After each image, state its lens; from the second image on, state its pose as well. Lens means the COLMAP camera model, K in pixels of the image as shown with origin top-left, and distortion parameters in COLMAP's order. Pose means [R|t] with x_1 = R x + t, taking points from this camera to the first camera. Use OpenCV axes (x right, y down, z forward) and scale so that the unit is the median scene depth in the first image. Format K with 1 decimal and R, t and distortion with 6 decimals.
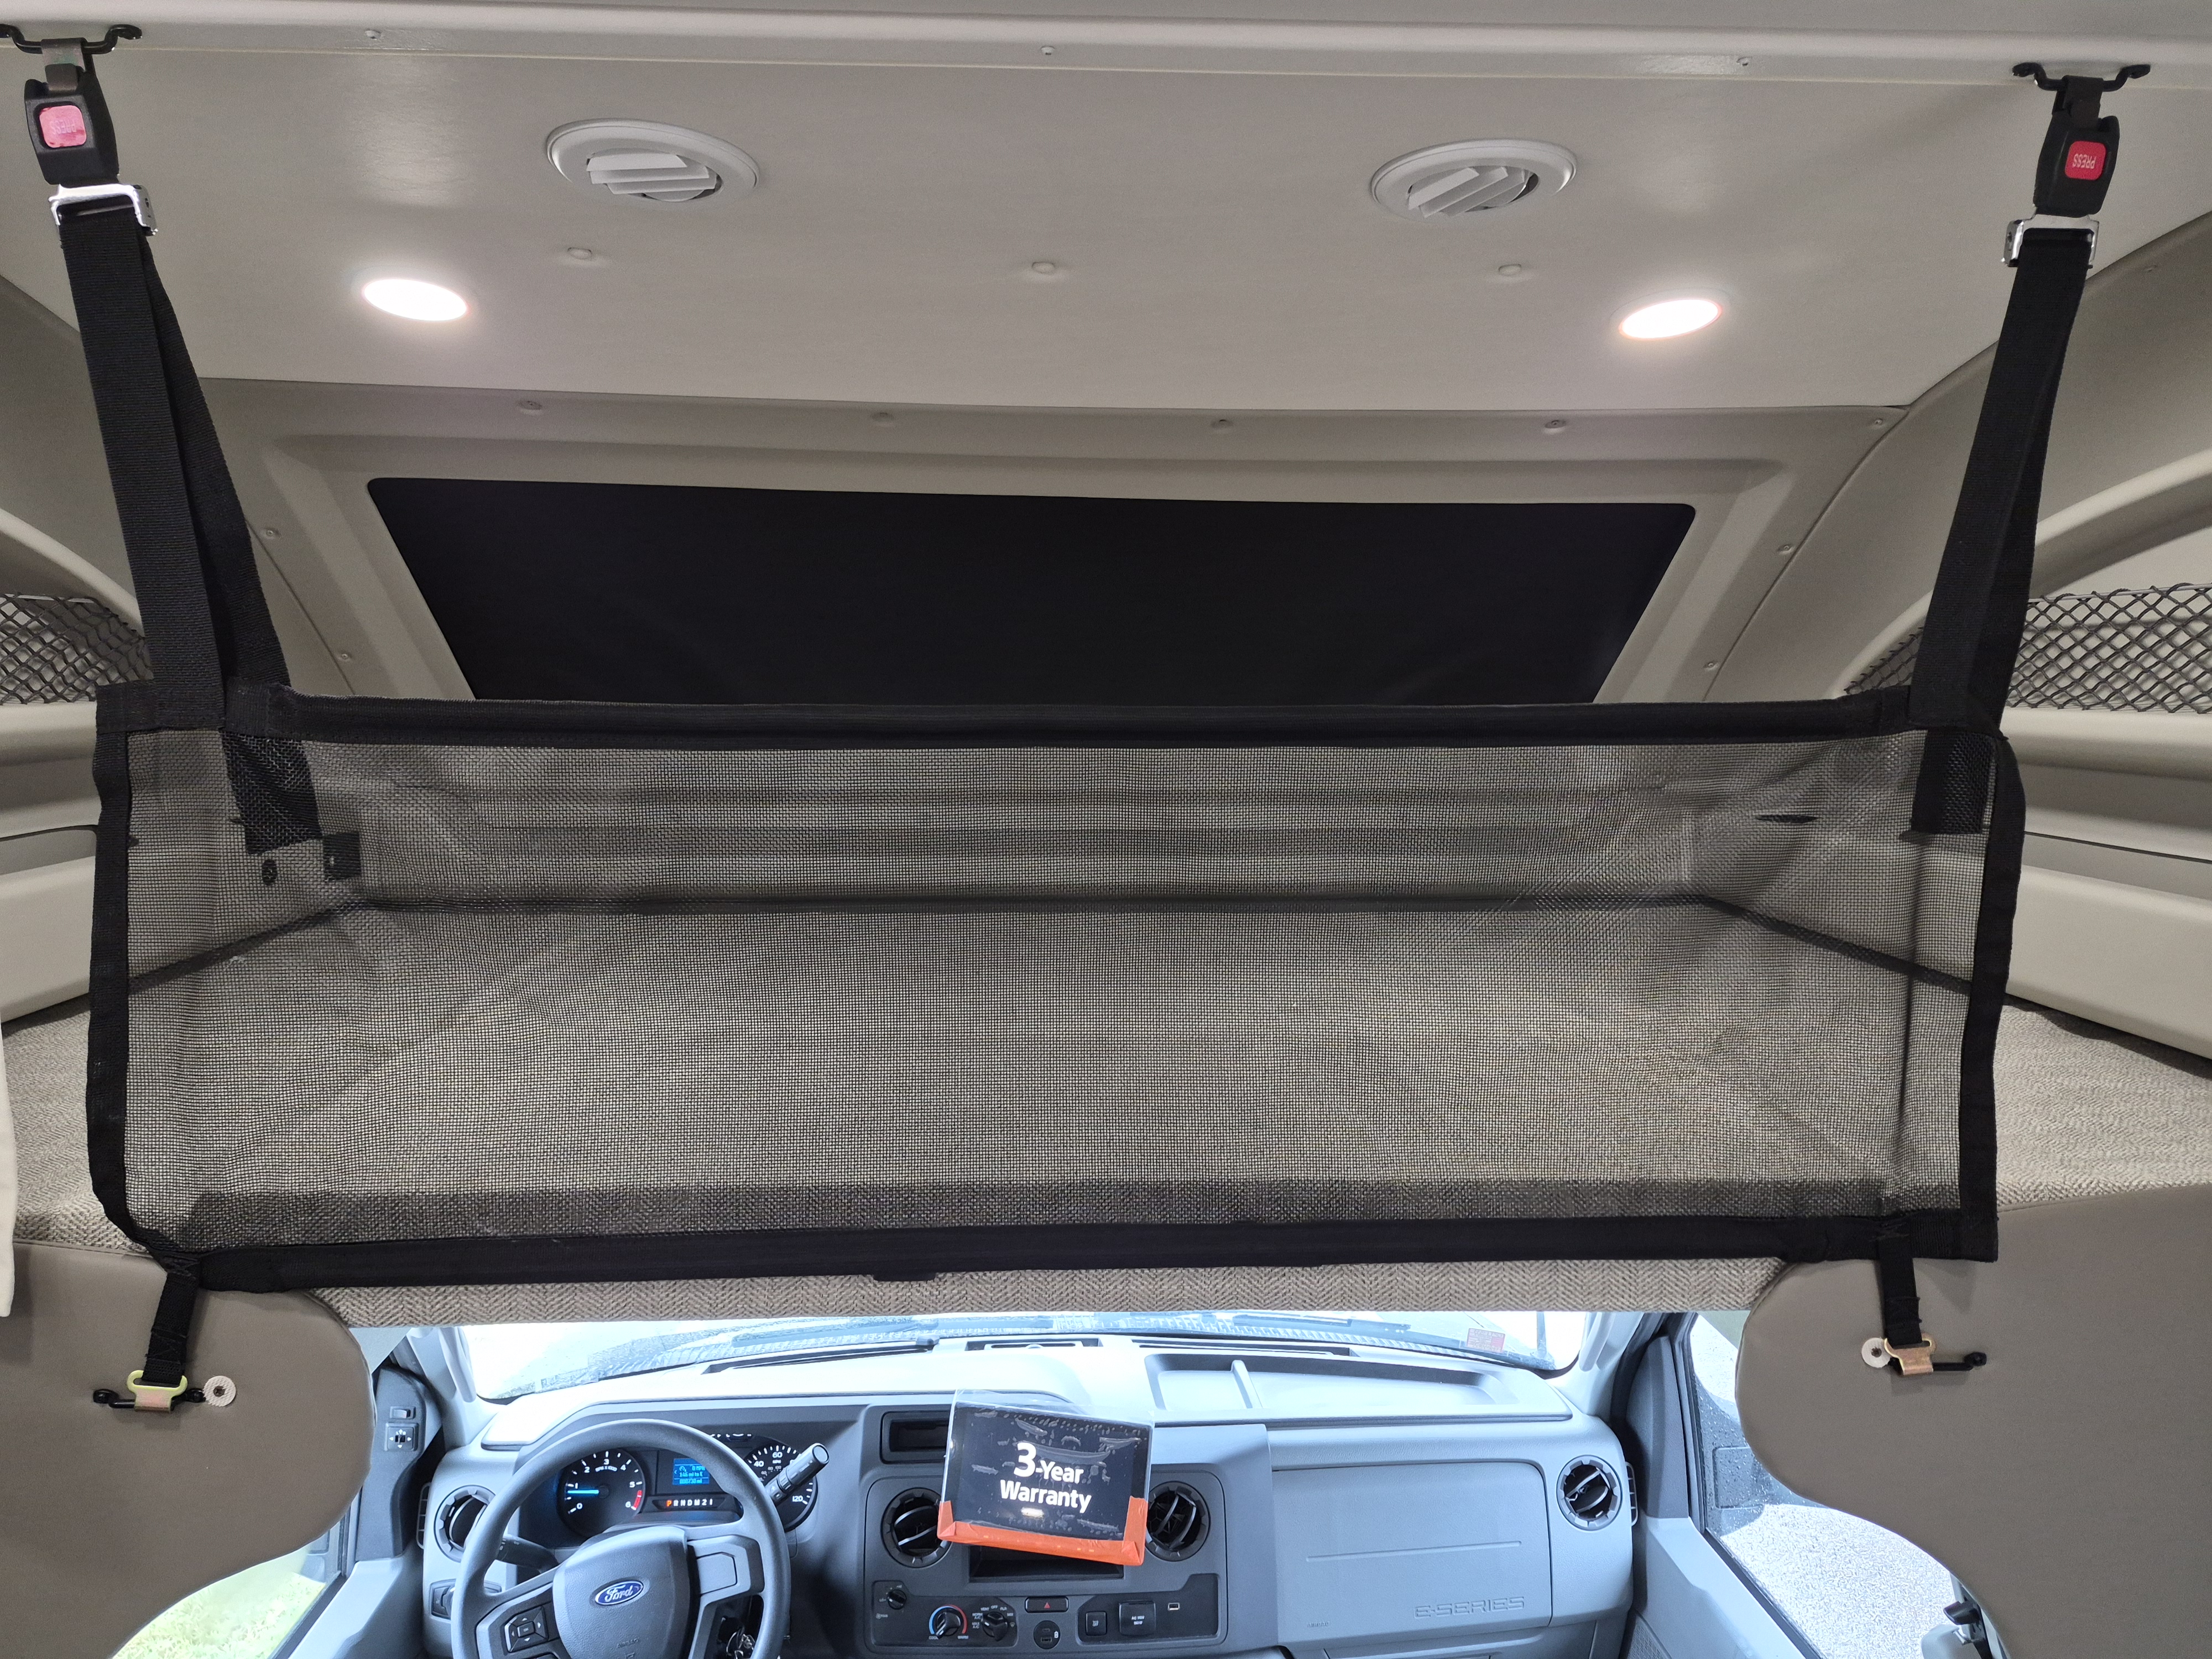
lens RADIAL K [[1549.4, 0, 1090.4], [0, 1549.4, 830.0], [0, 0, 1]] dist [0.054643, -0.045717]
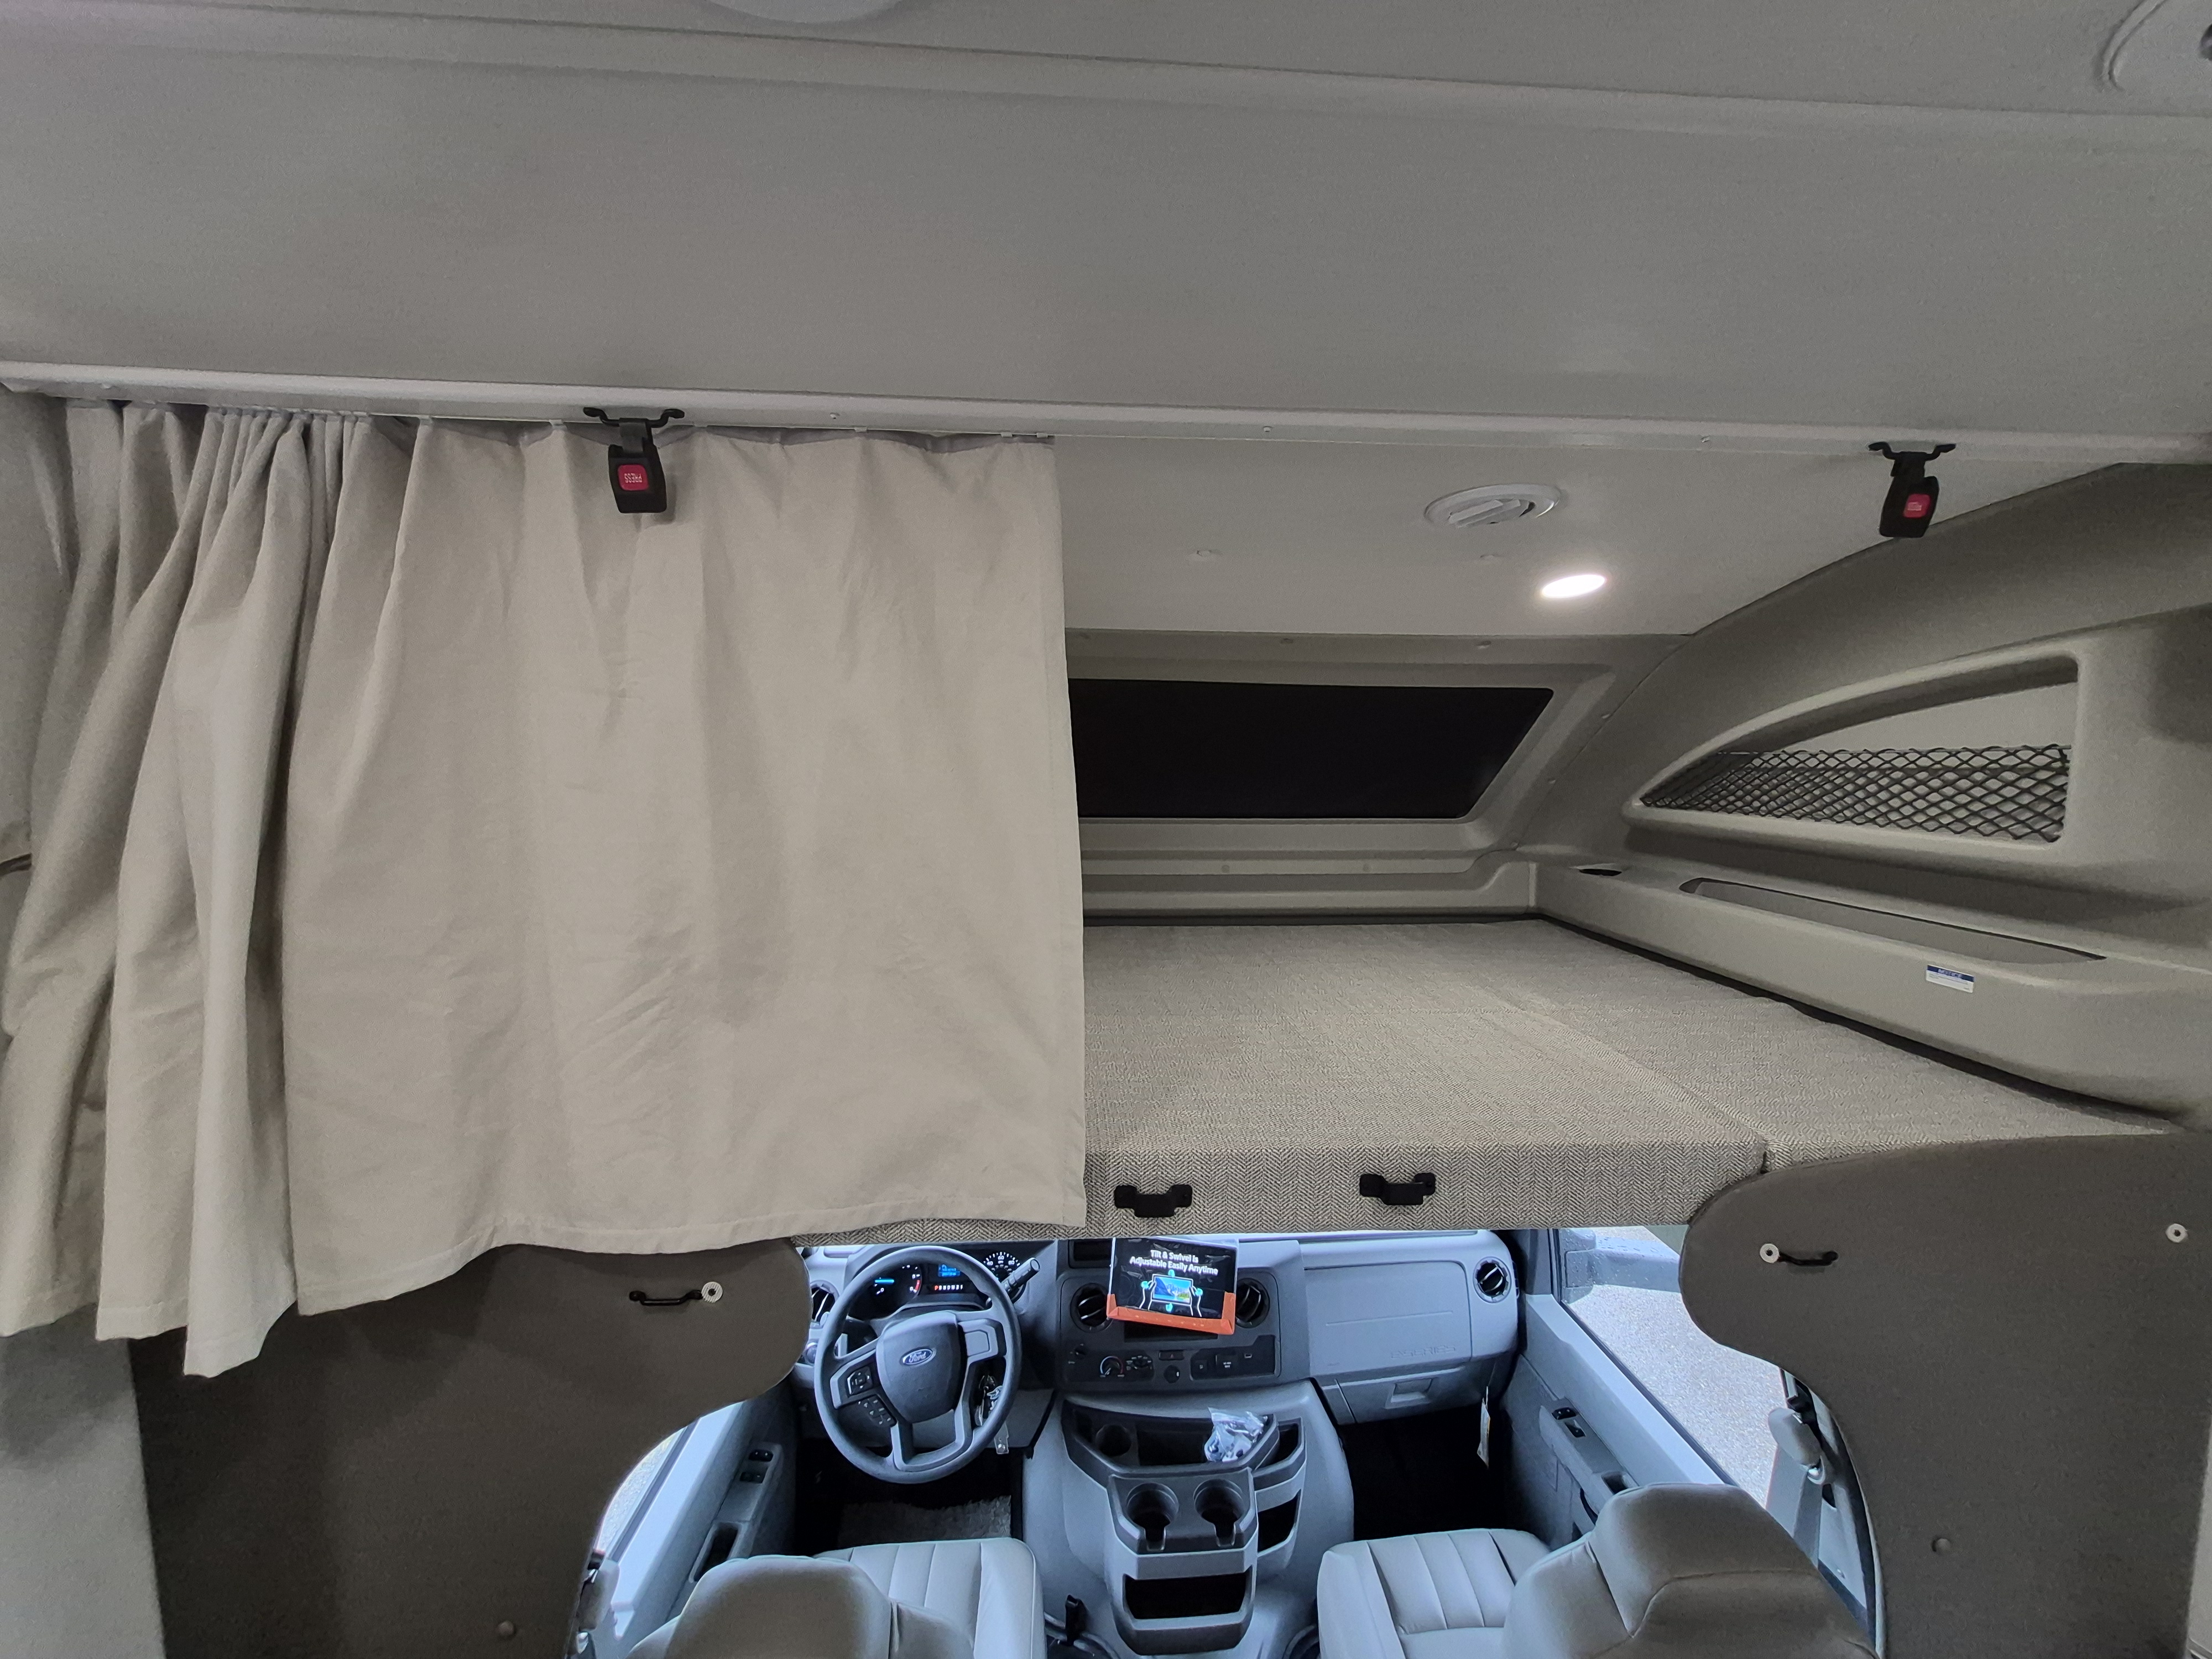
lens RADIAL K [[862.7, 0, 1120.7], [0, 862.7, 815.2], [0, 0, 1]] dist [0.000752, -0.000590]
pose [[0.999933, 0.002483, 0.011269, -0.095395], [-0.002157, 0.999581, -0.028861, -0.046671], [-0.011336, 0.028835, 0.999520, 0.082847]]
